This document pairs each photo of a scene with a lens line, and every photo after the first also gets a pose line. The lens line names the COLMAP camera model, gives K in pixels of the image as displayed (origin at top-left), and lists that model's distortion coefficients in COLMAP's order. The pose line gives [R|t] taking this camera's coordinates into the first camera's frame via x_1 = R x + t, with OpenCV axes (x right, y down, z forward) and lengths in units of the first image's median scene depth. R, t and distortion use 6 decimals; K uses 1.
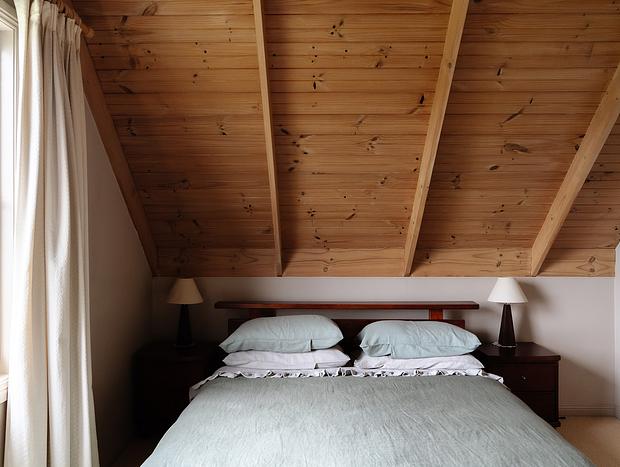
lens RADIAL K [[481.9, 0, 308.5], [0, 481.9, 233.6], [0, 0, 1]] dist [-0.013363, 0.007863]
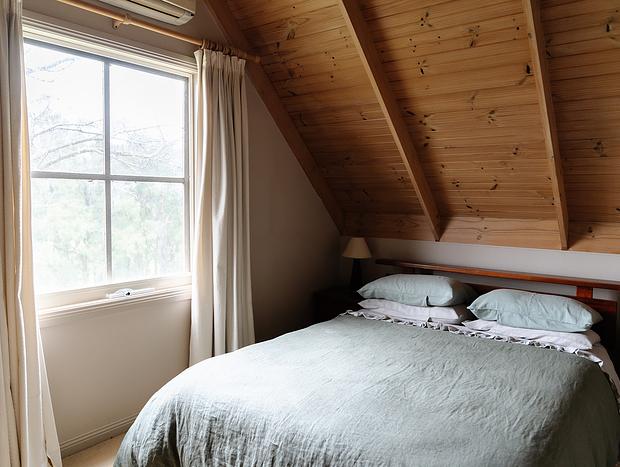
lens RADIAL K [[481.9, 0, 312.2], [0, 481.9, 232.8], [0, 0, 1]] dist [-0.013363, 0.007863]
pose [[0.806470, 0.055796, -0.588637, 0.454924], [-0.015440, 0.997185, 0.073368, -0.008577], [0.591074, -0.050080, 0.805061, -0.069917]]
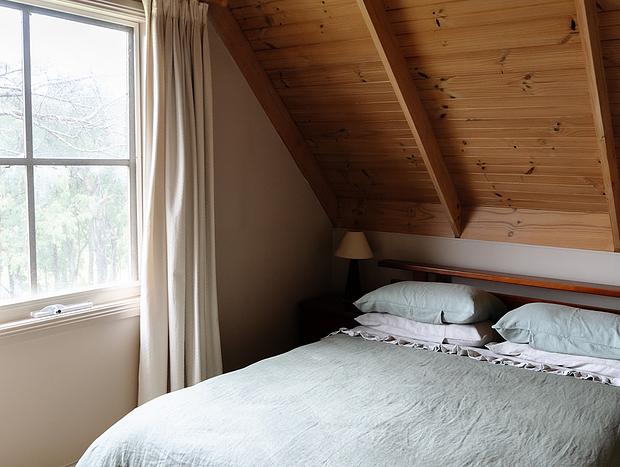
lens RADIAL K [[639.8, 0, 311.6], [0, 639.8, 238.7], [0, 0, 1]] dist [-0.009792, 0.000000]
pose [[0.817205, 0.083655, -0.570243, 0.480119], [-0.019149, 0.992805, 0.118203, -0.049449], [0.576029, -0.085676, 0.812927, -0.092824]]
